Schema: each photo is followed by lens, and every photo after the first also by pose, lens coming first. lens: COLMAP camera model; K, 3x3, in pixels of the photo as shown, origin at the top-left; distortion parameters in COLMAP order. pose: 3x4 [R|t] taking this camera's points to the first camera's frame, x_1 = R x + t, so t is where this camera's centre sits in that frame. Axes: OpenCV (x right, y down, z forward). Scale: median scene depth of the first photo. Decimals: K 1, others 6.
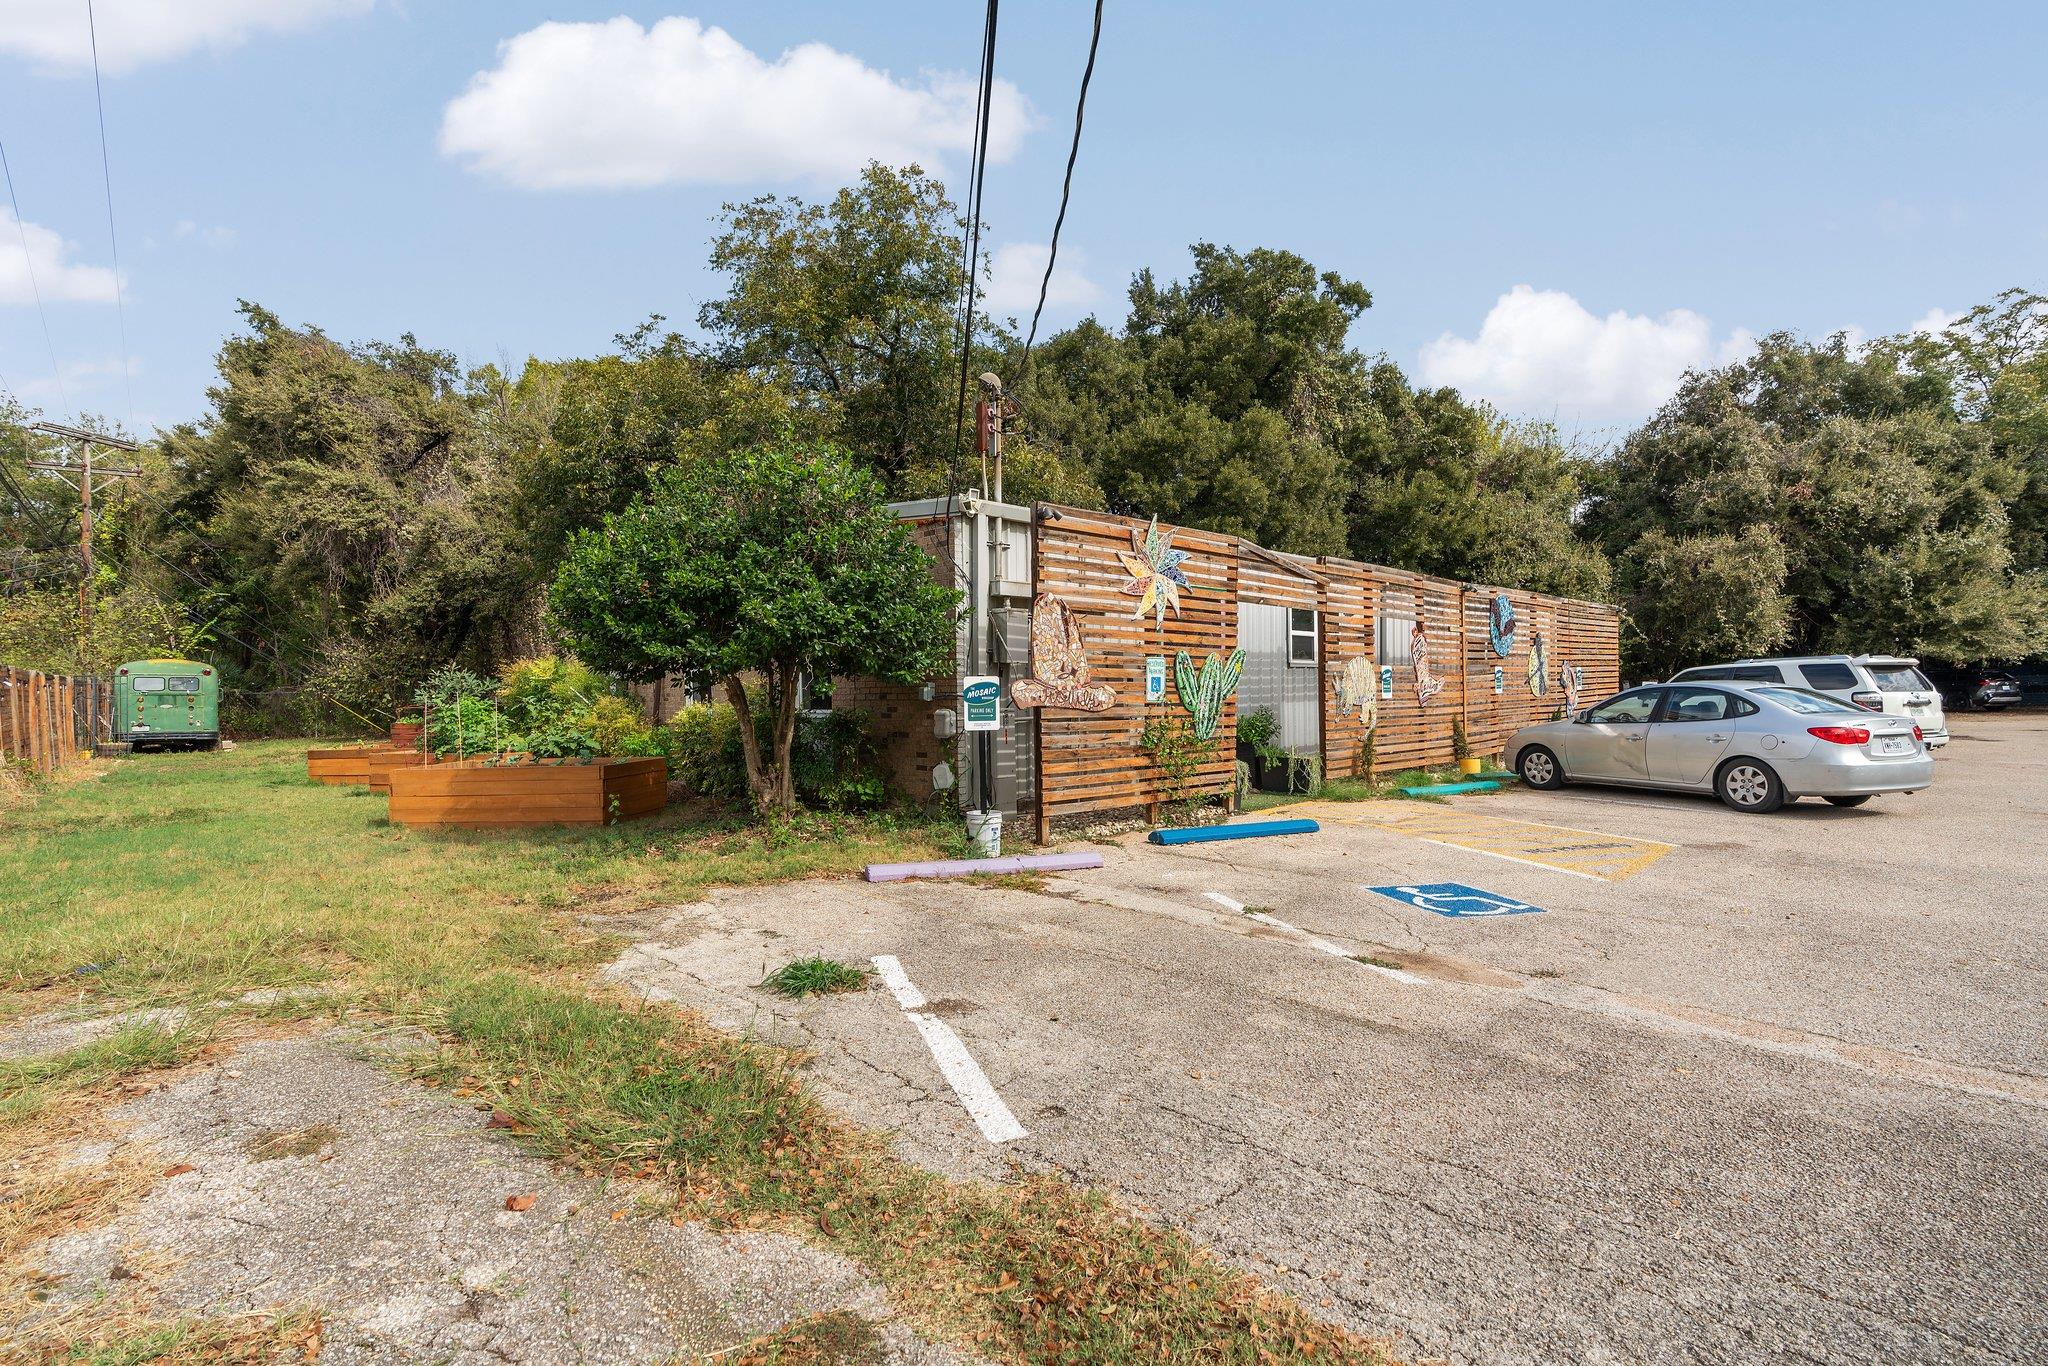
lens RADIAL K [[918.0, 0, 1054.1], [0, 918.0, 684.5], [0, 0, 1]] dist [0.000626, 0.000302]
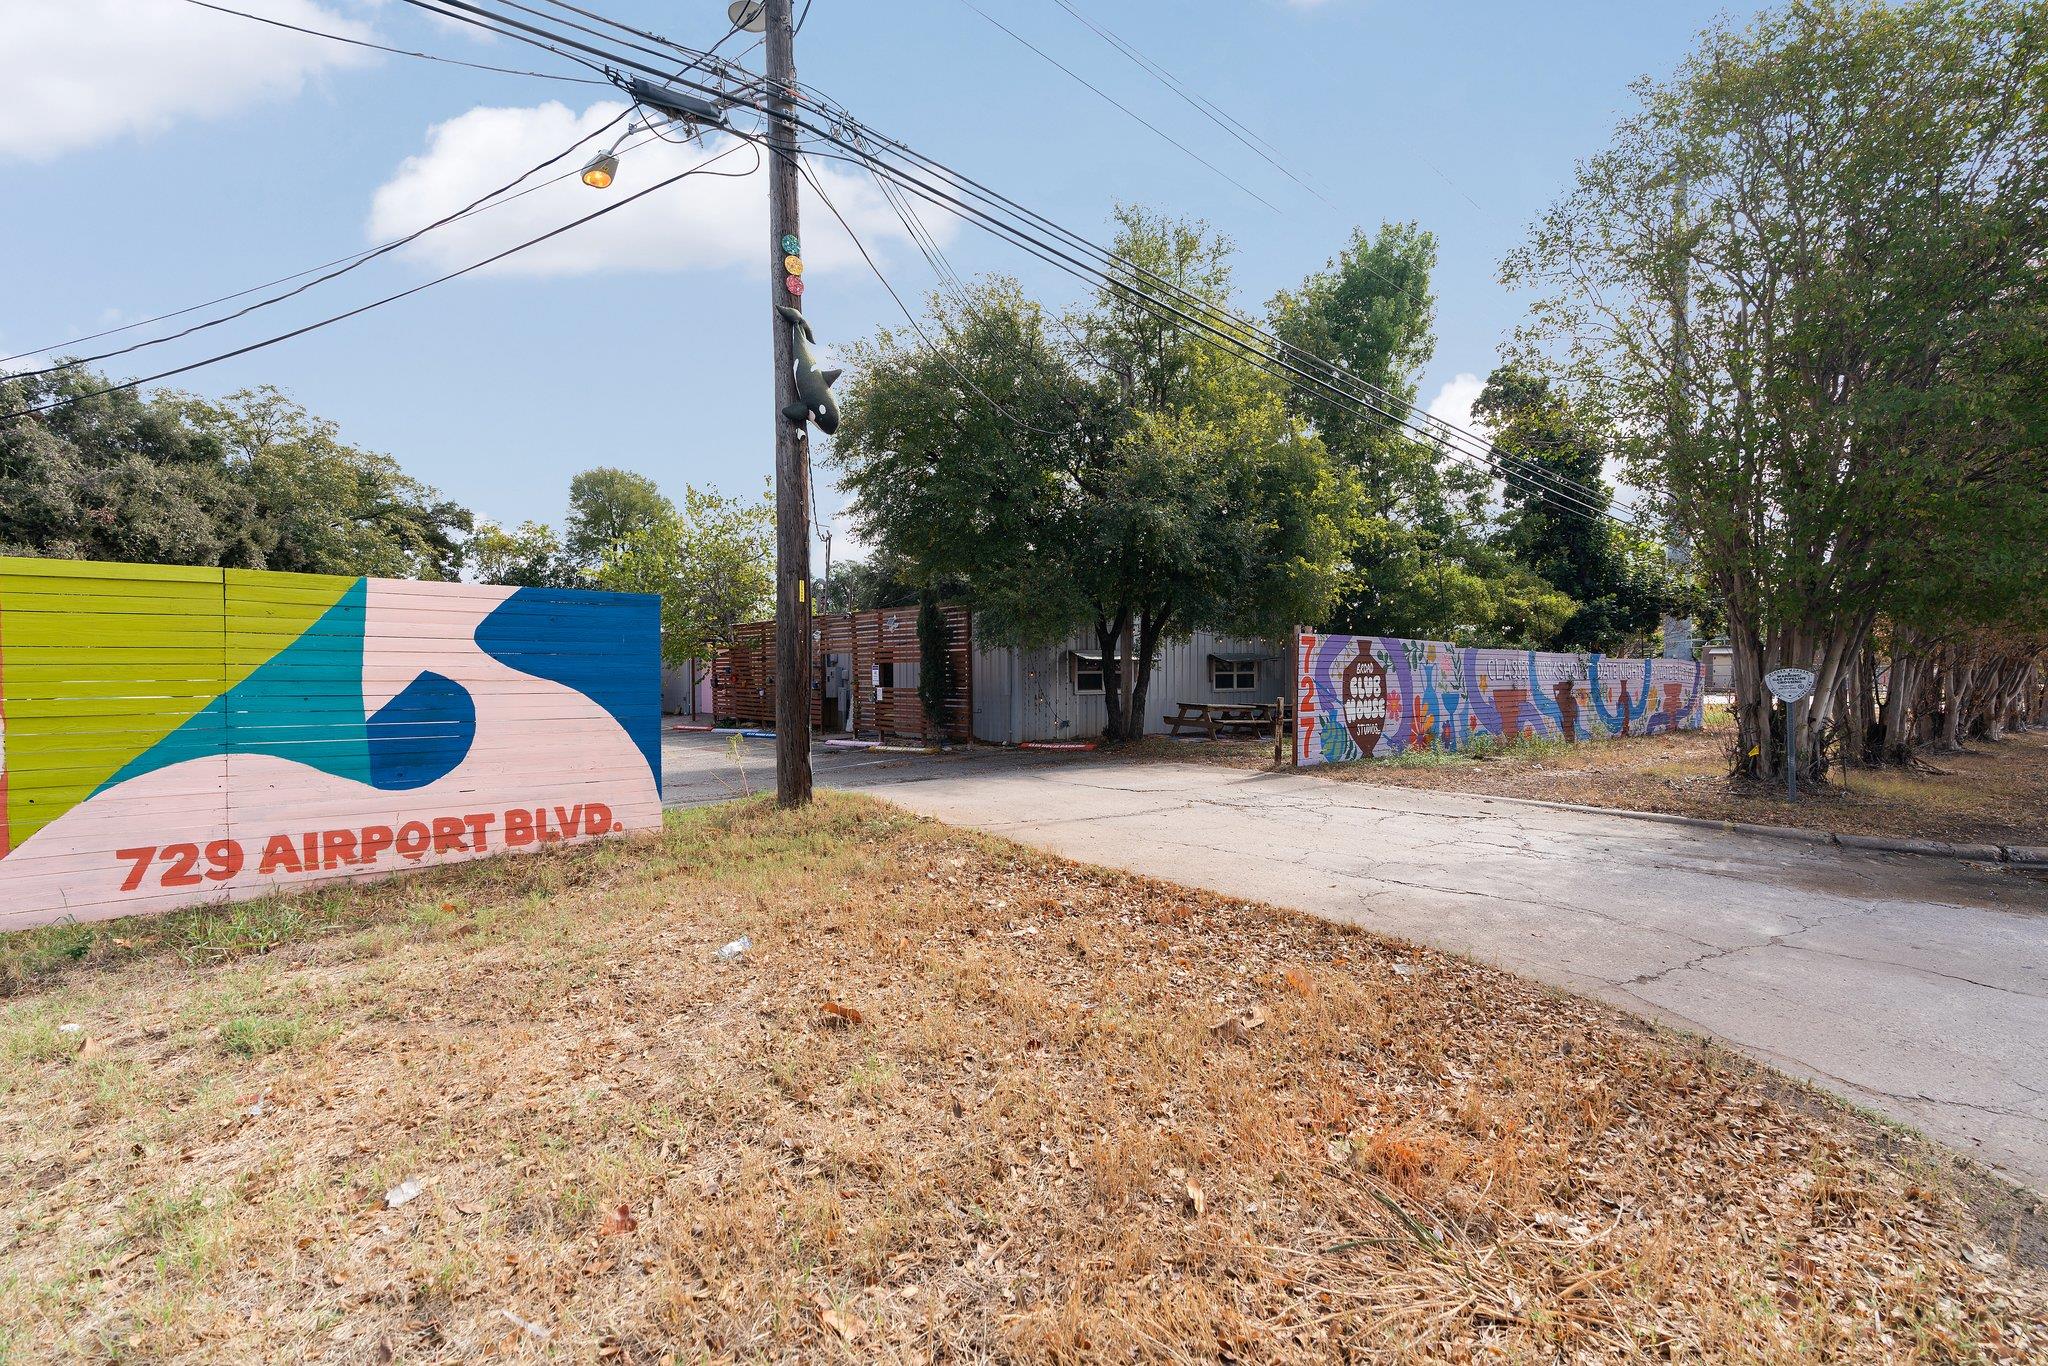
lens RADIAL K [[923.0, 0, 1002.2], [0, 923.0, 681.9], [0, 0, 1]] dist [-0.003738, 0.000242]
pose [[0.083652, 0.000855, 0.996495, -0.218373], [0.001642, 0.999998, -0.000996, -0.007105], [-0.996494, 0.001719, 0.083651, -0.187416]]
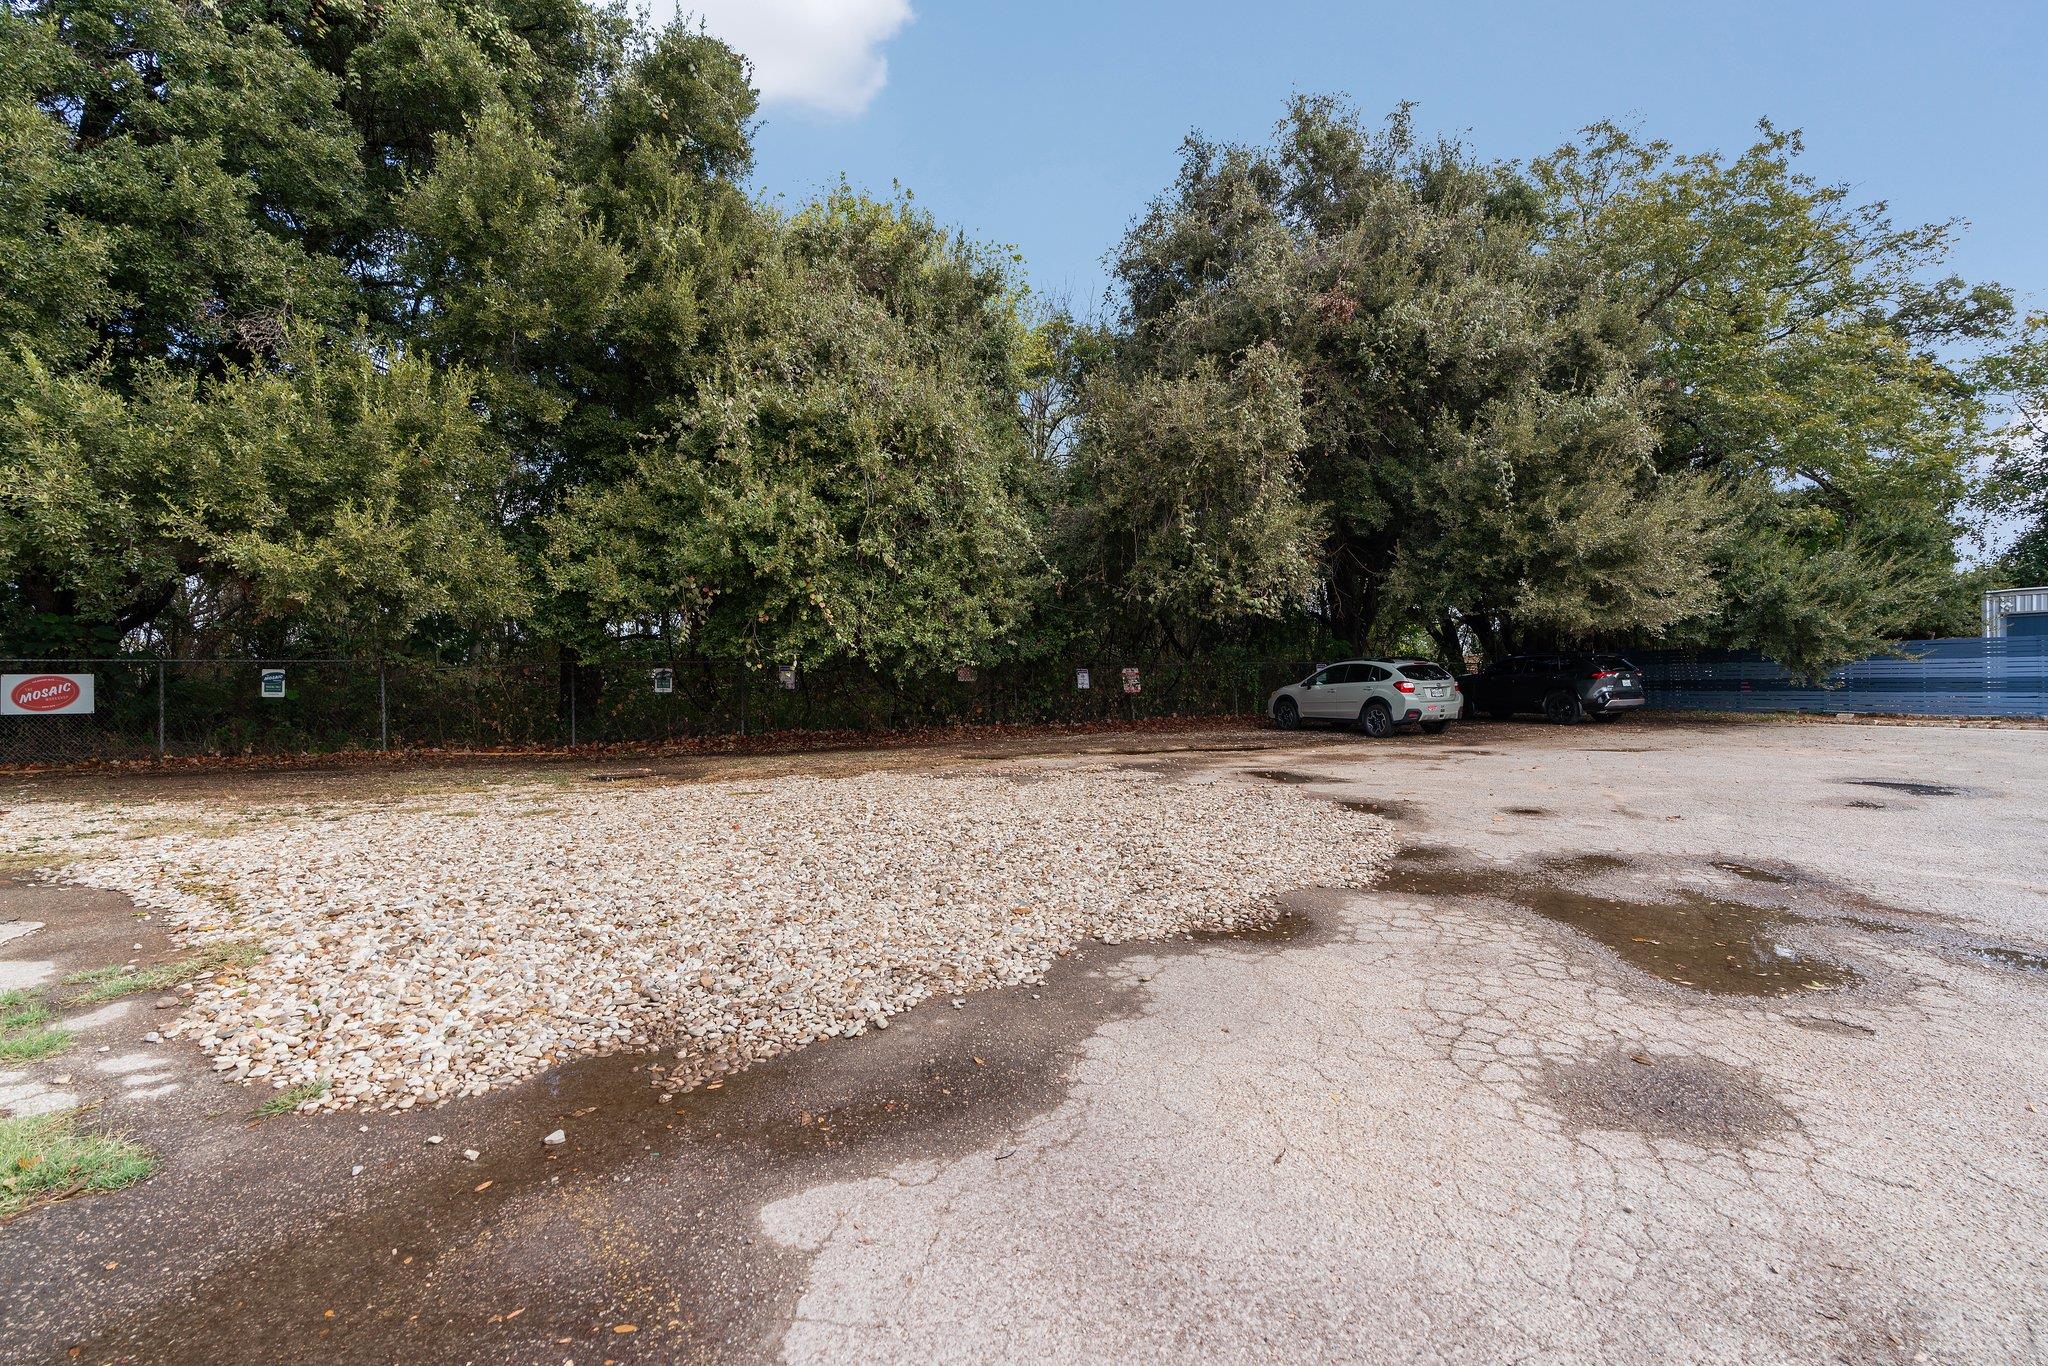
lens RADIAL K [[879.8, 0, 1066.0], [0, 879.8, 685.5], [0, 0, 1]] dist [0.001118, 0.000215]
pose [[0.942530, 0.002914, 0.334109, 0.533809], [-0.003990, 0.999989, 0.002534, 0.005327], [-0.334097, -0.003722, 0.942531, 0.617325]]
